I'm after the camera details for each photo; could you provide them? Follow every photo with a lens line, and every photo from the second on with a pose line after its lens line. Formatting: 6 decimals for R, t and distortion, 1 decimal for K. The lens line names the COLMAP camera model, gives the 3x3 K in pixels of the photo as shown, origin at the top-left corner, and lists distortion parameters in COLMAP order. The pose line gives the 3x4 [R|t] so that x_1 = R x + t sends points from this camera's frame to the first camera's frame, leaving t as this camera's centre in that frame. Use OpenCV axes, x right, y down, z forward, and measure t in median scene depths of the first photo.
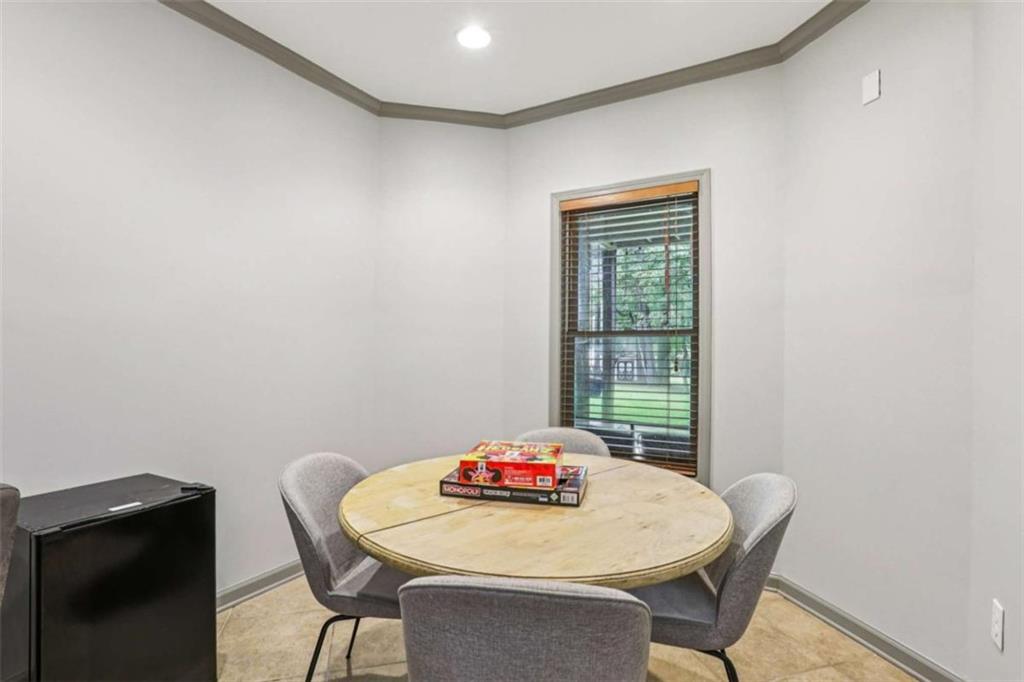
lens RADIAL K [[493.3, 0, 512.0], [0, 493.3, 341.0], [0, 0, 1]] dist [-0.002788, -0.000765]
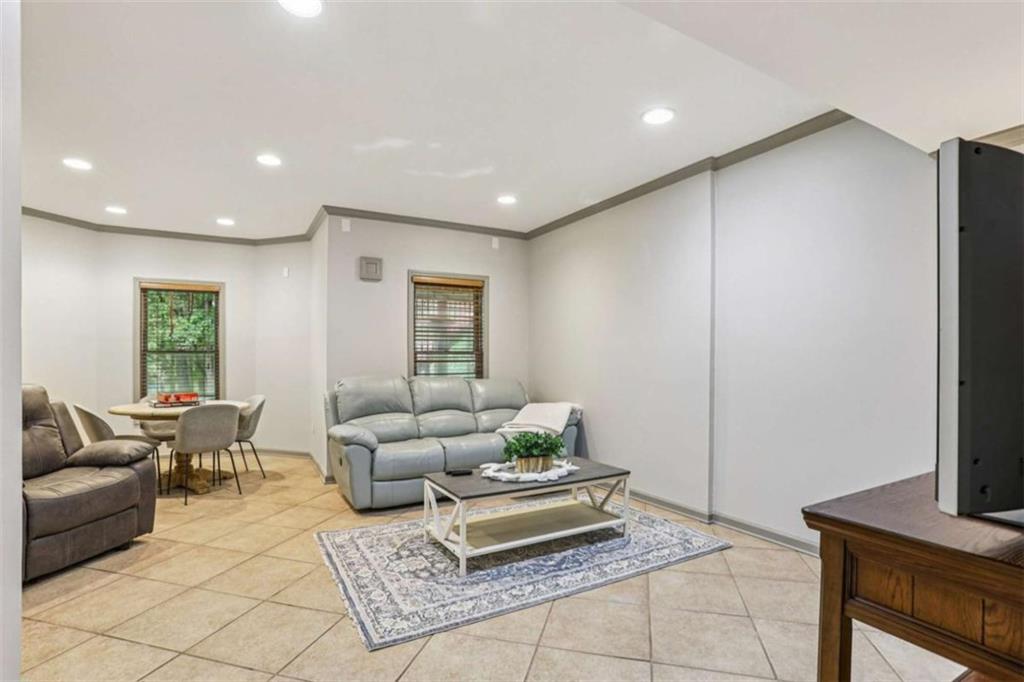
lens RADIAL K [[489.4, 0, 512.7], [0, 489.4, 357.7], [0, 0, 1]] dist [0.000422, 0.000032]
pose [[0.503383, -0.003280, 0.864057, -0.874862], [-0.002478, 0.999983, 0.005239, -0.007450], [-0.864060, -0.004778, 0.503366, -1.287389]]
